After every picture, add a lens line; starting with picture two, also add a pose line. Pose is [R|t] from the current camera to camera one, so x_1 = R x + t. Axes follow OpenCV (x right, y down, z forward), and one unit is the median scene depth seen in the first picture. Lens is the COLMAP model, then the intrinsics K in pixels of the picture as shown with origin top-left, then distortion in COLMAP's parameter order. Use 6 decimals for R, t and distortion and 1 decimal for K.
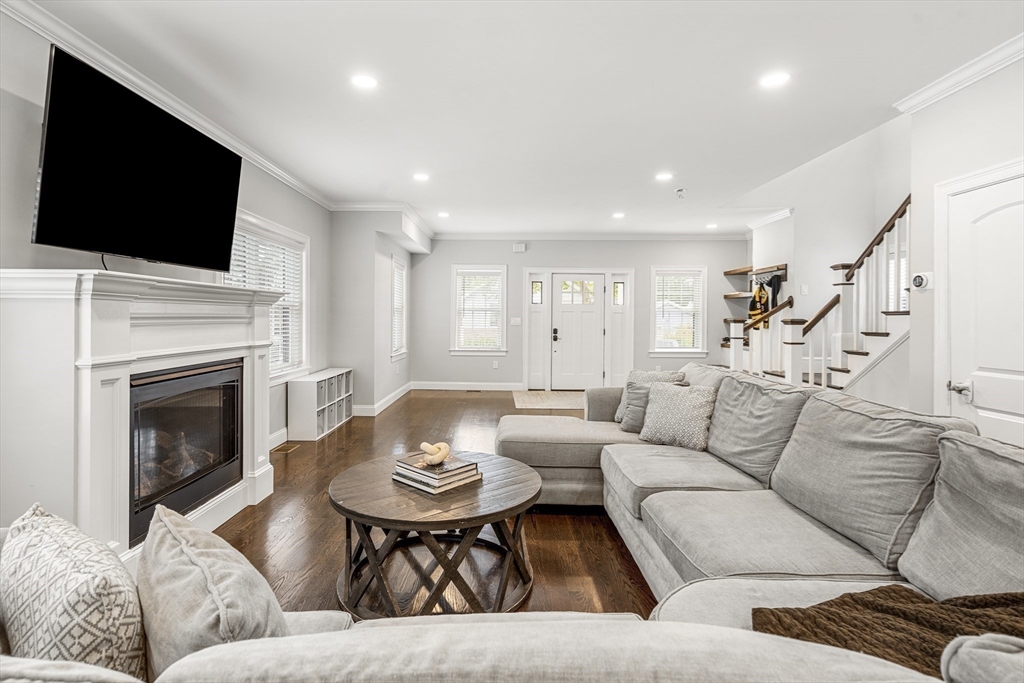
lens RADIAL K [[499.5, 0, 492.8], [0, 499.5, 321.0], [0, 0, 1]] dist [0.000940, 0.000052]
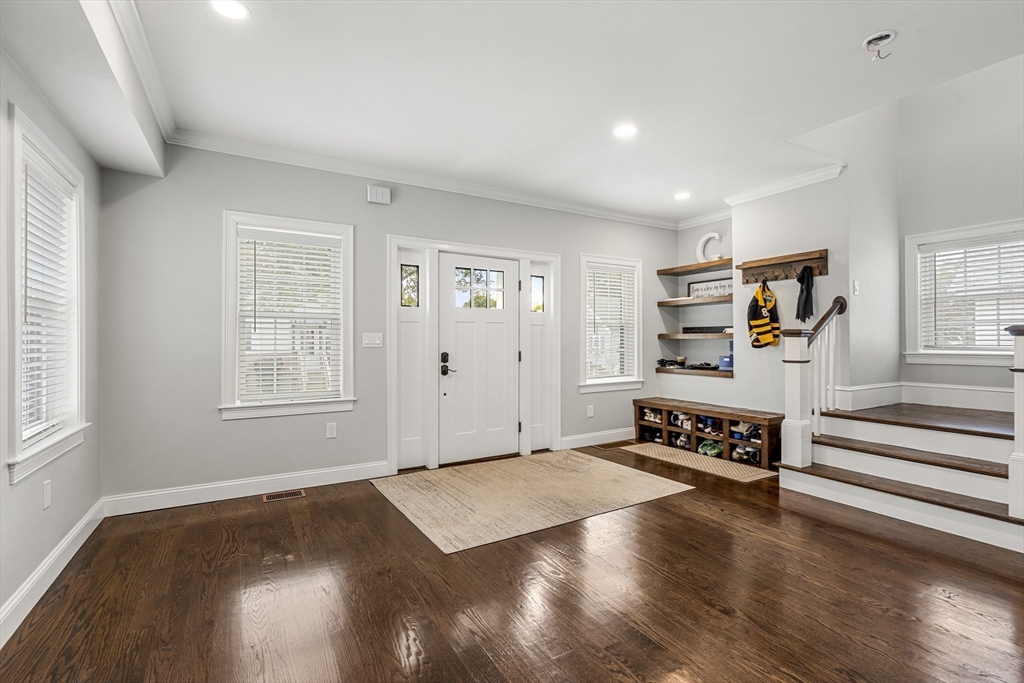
lens RADIAL K [[465.6, 0, 505.9], [0, 465.6, 337.5], [0, 0, 1]] dist [-0.002494, 0.000297]
pose [[0.852629, -0.006342, 0.522478, -0.085253], [0.012440, 0.999889, -0.008163, 0.003668], [-0.522369, 0.013460, 0.852613, 0.533395]]
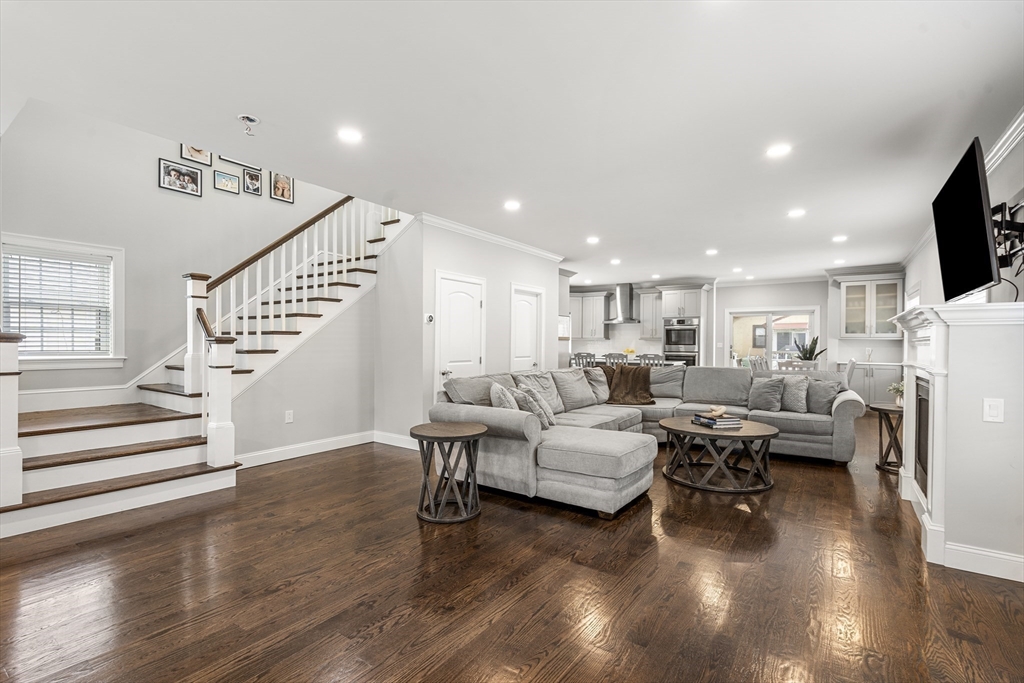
lens RADIAL K [[465.6, 0, 508.8], [0, 465.6, 346.5], [0, 0, 1]] dist [-0.002494, 0.000297]
pose [[-0.832928, -0.011348, 0.553265, -0.123126], [-0.005750, 0.999913, 0.011853, 0.000017], [-0.553352, 0.006692, -0.832921, 0.833395]]
